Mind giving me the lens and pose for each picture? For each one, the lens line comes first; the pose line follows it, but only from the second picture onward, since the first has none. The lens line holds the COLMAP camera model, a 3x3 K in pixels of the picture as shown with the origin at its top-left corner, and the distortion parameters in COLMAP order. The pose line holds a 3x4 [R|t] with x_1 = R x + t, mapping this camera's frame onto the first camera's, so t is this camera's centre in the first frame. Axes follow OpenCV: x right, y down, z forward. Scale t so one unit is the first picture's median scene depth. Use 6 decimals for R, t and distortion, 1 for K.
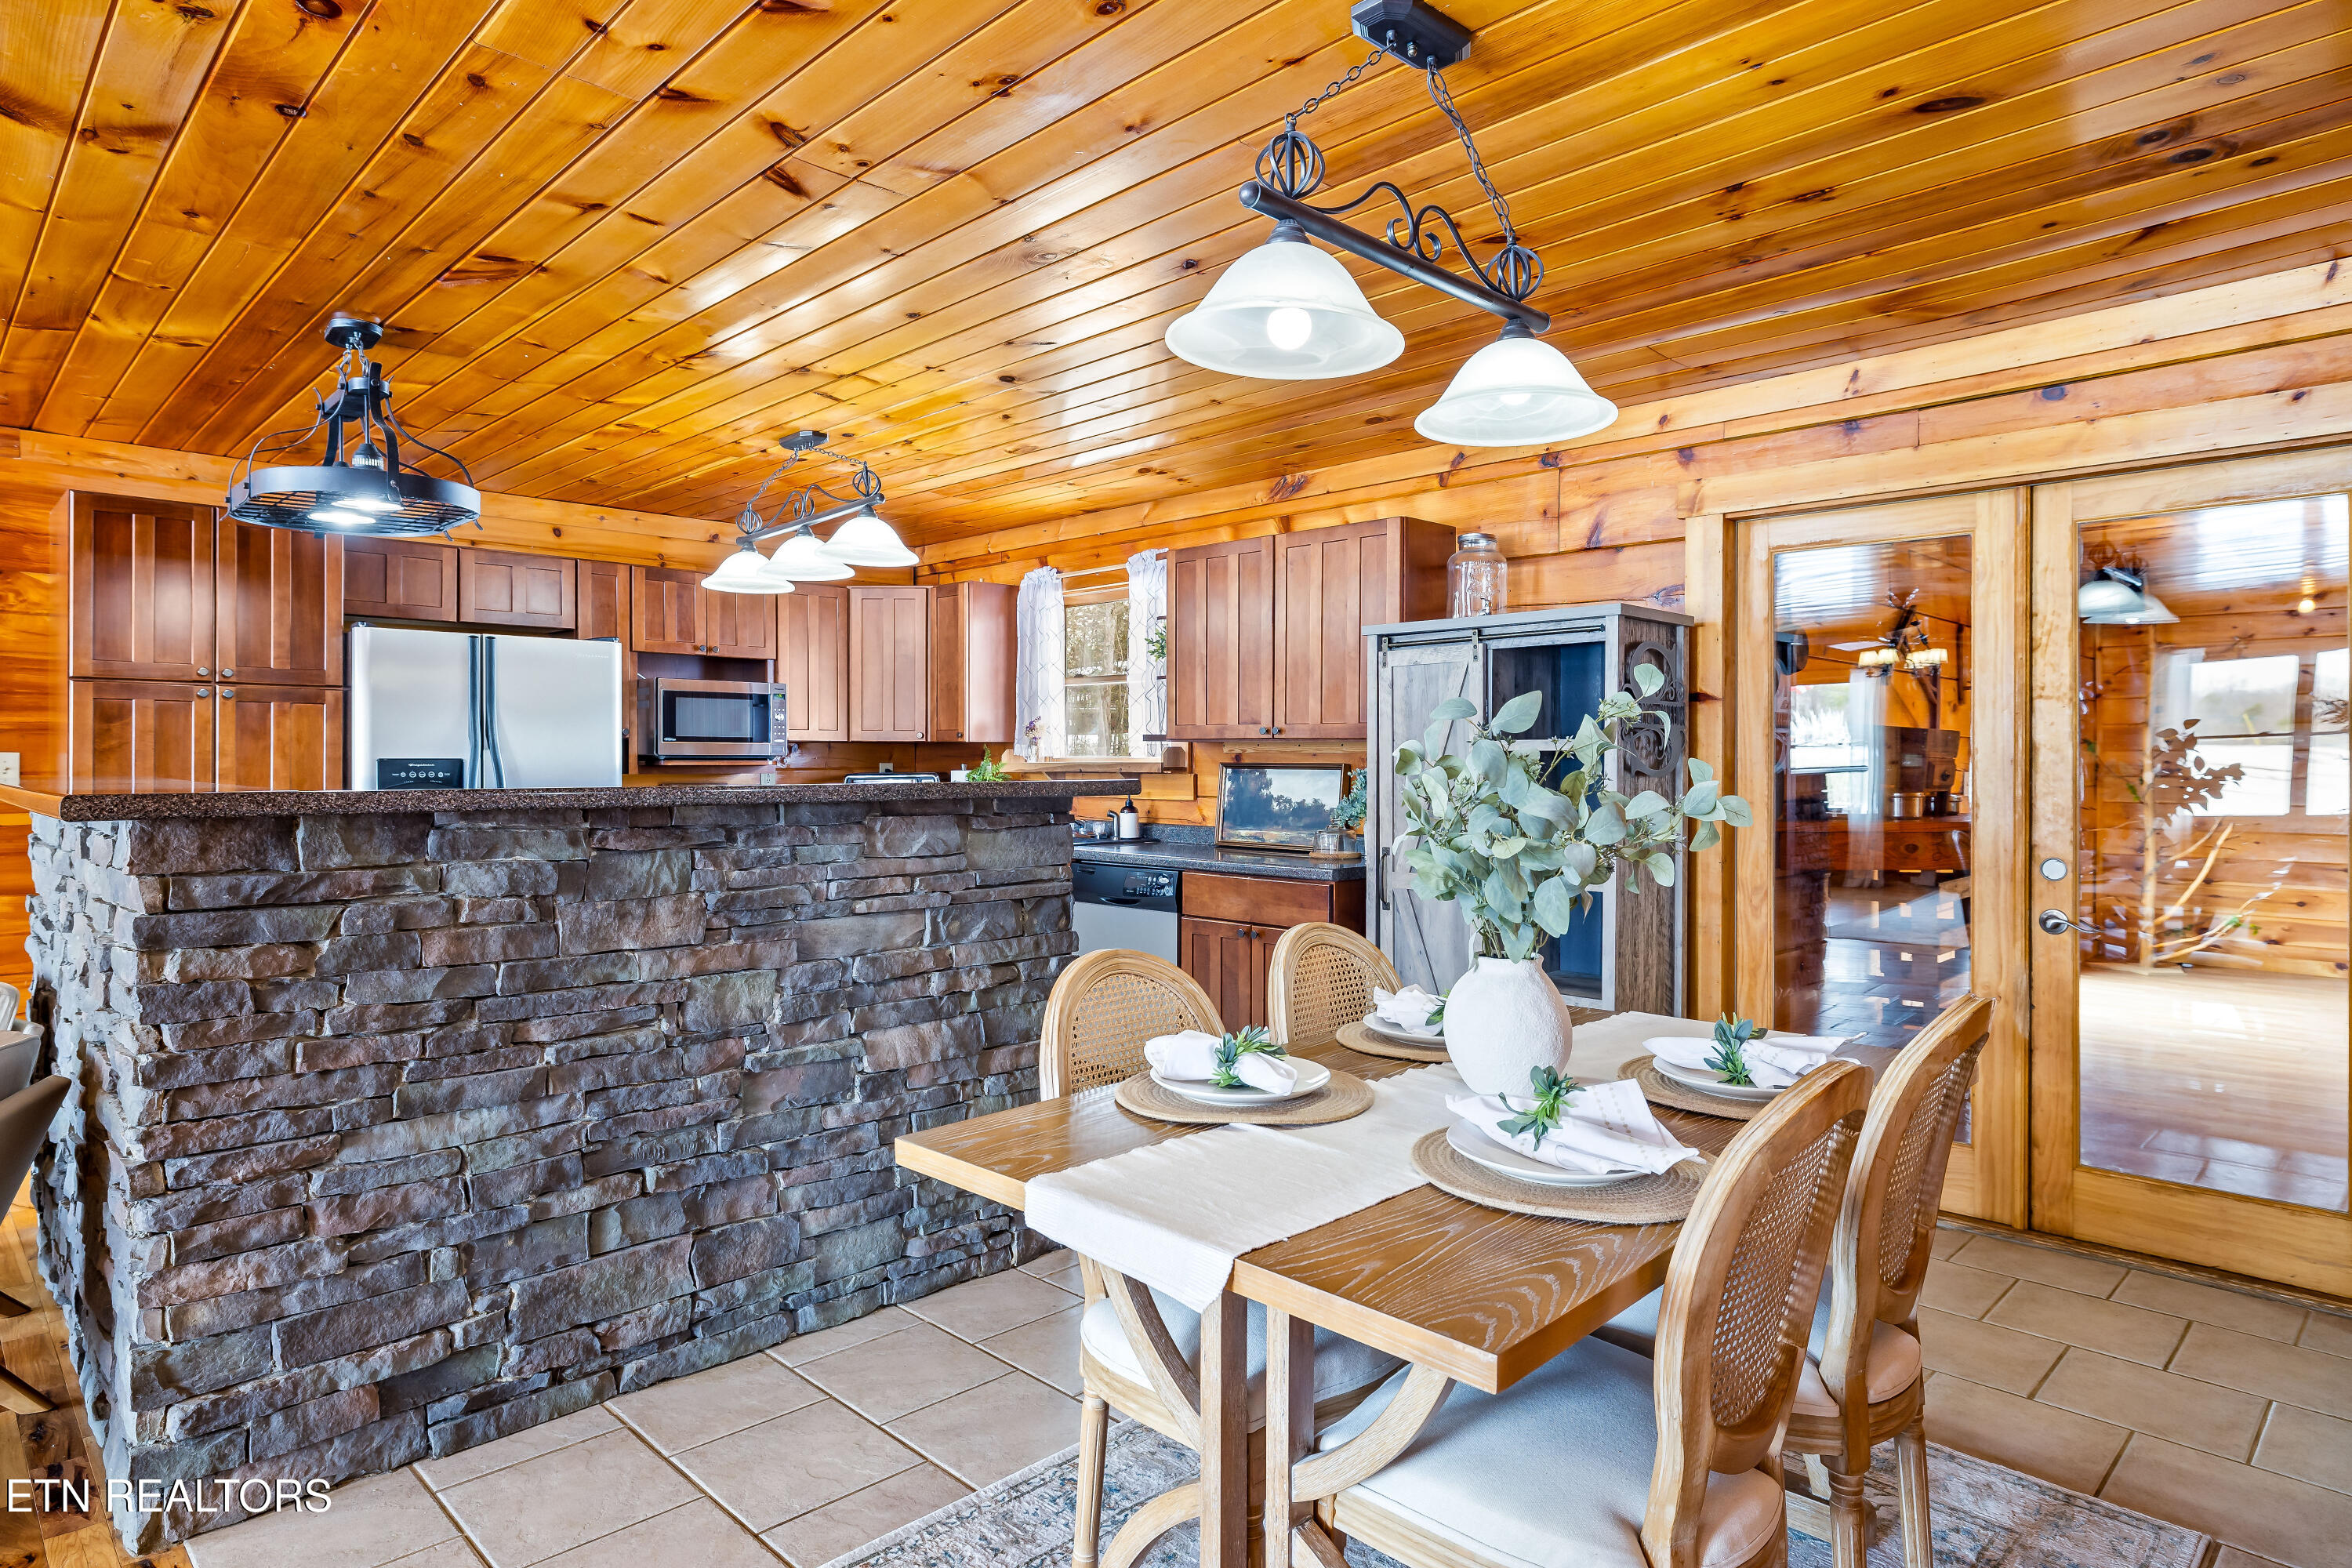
lens RADIAL K [[1331.5, 0, 1161.6], [0, 1331.5, 762.5], [0, 0, 1]] dist [-0.002377, 0.000210]
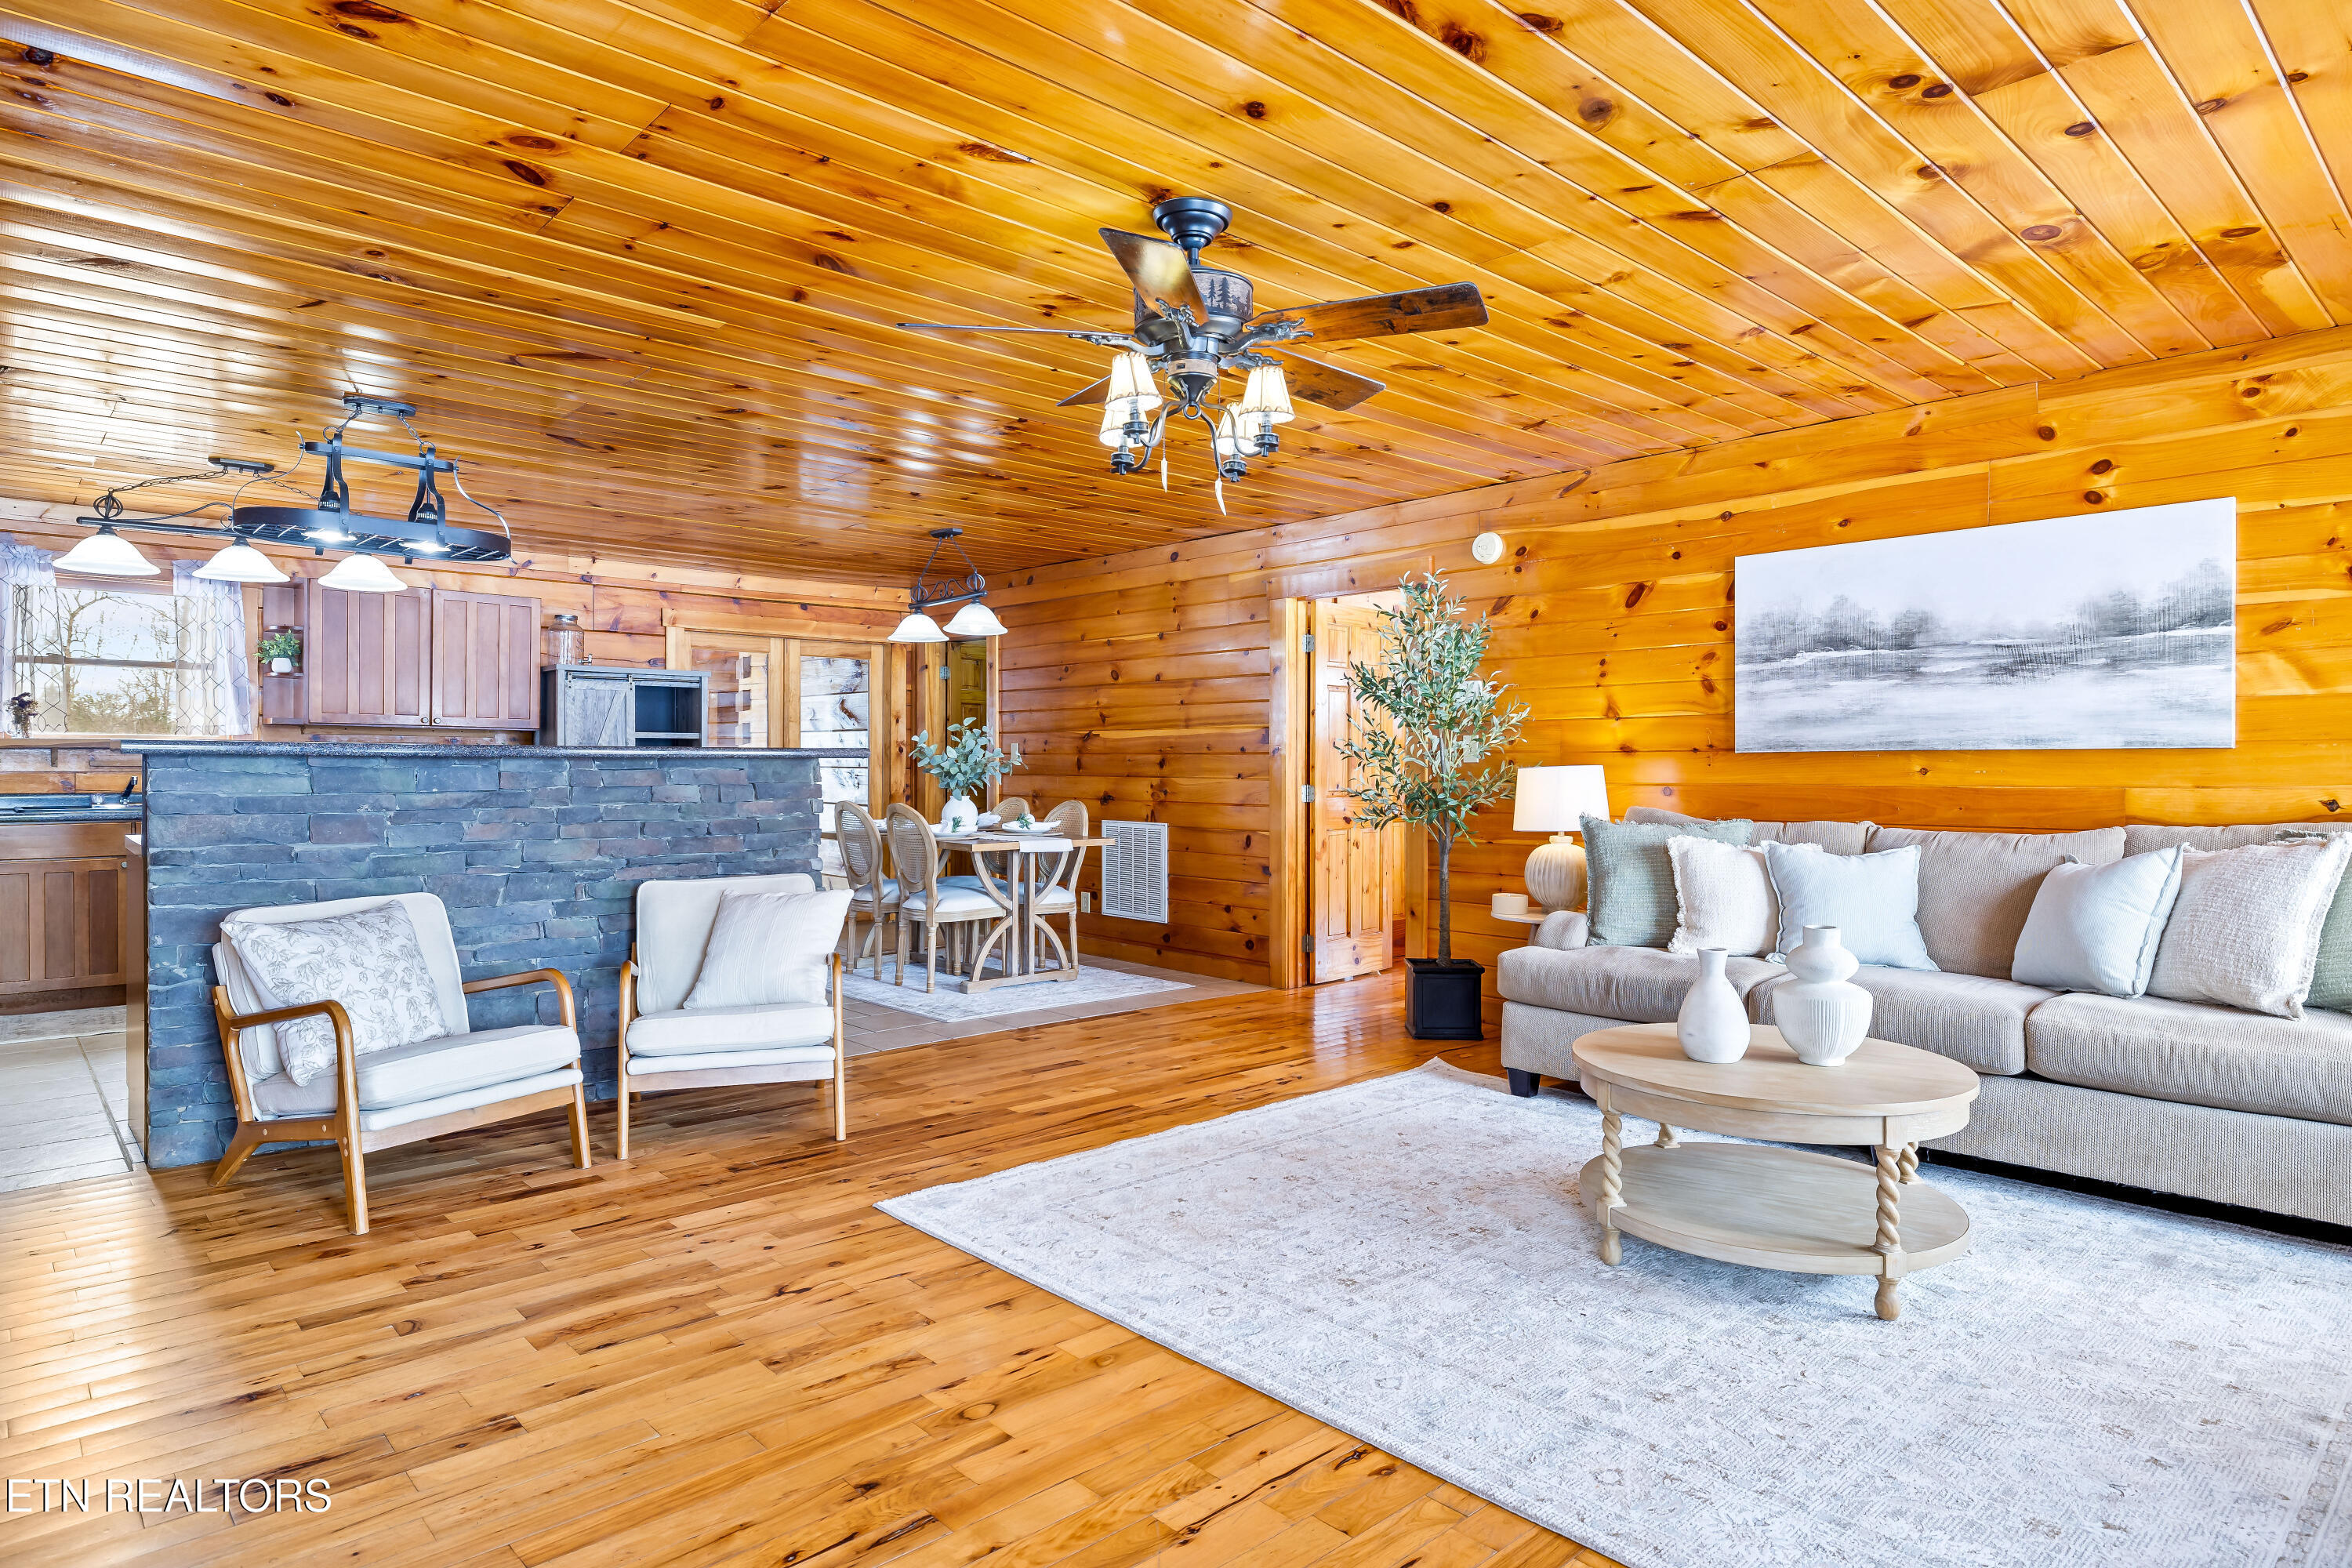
lens RADIAL K [[1331.5, 0, 1166.3], [0, 1331.5, 770.3], [0, 0, 1]] dist [-0.002377, 0.000210]
pose [[0.041003, -0.005686, 0.999143, -1.277104], [-0.002830, 0.999979, 0.005806, 0.019361], [-0.999155, -0.003066, 0.040986, 0.113932]]
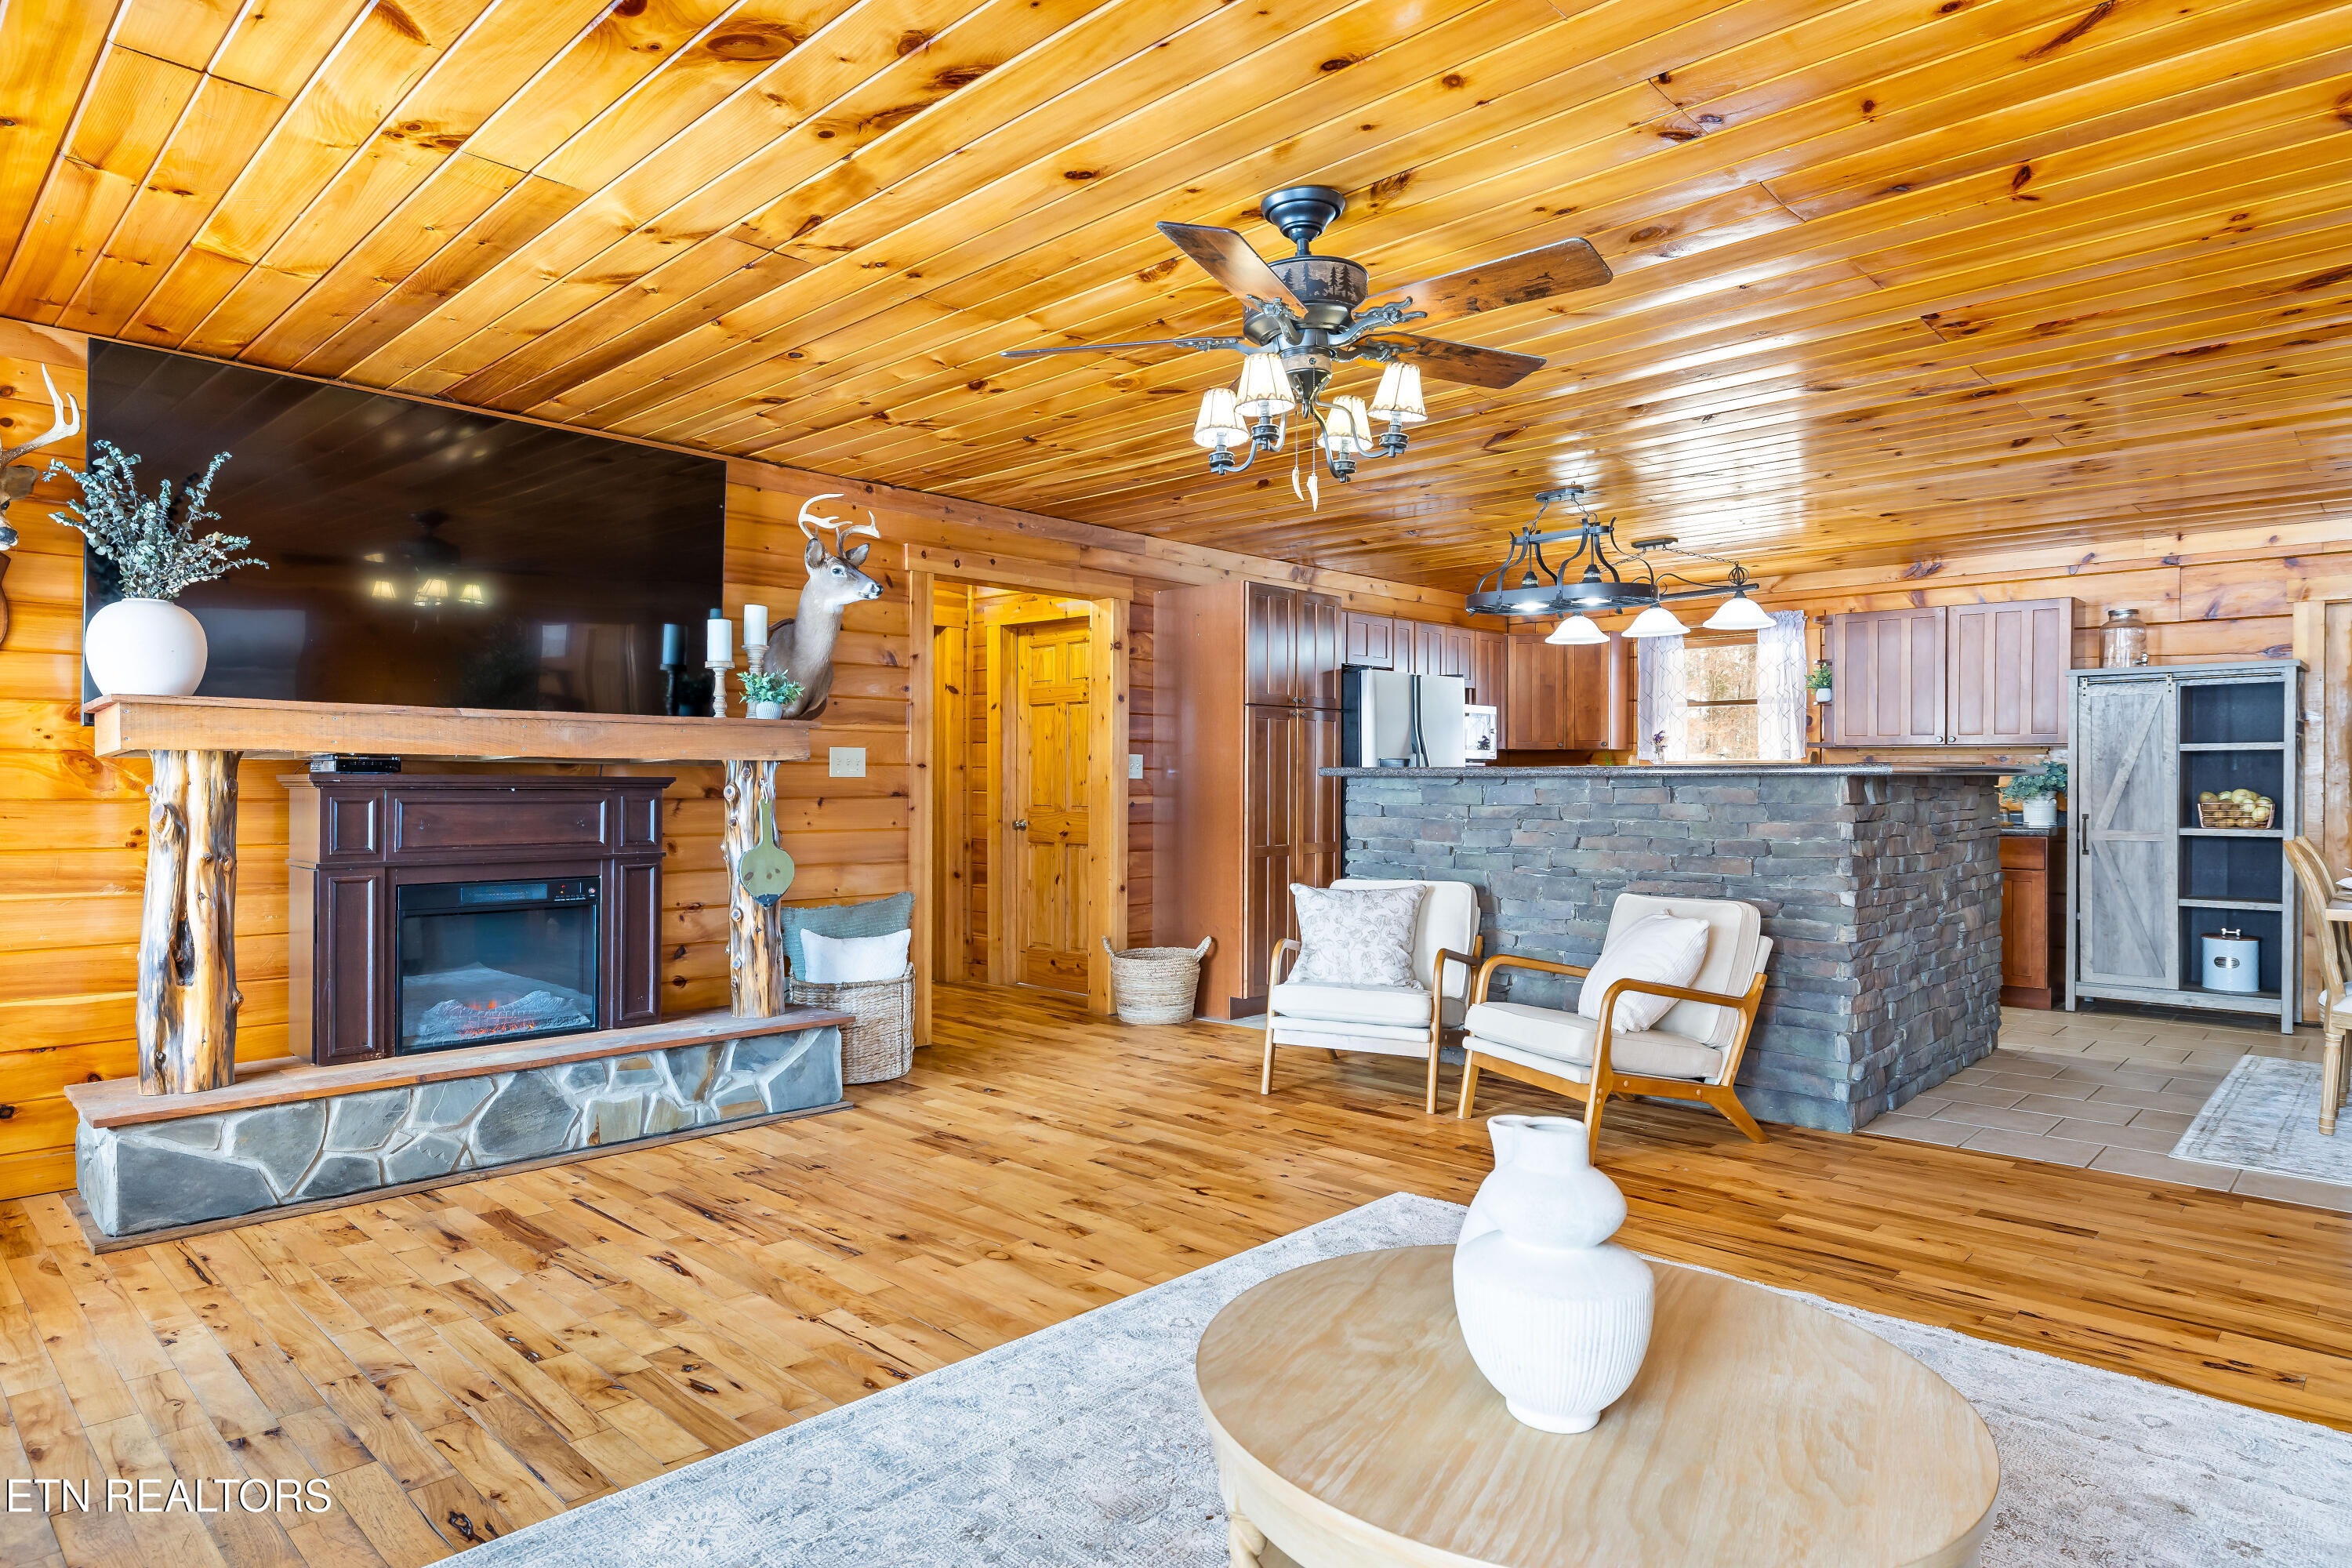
lens RADIAL K [[1331.5, 0, 1153.3], [0, 1331.5, 782.3], [0, 0, 1]] dist [-0.002377, 0.000210]
pose [[0.999827, -0.001395, 0.018563, -0.767910], [0.001366, 0.999998, 0.001571, 0.018946], [-0.018565, -0.001546, 0.999826, -0.424704]]
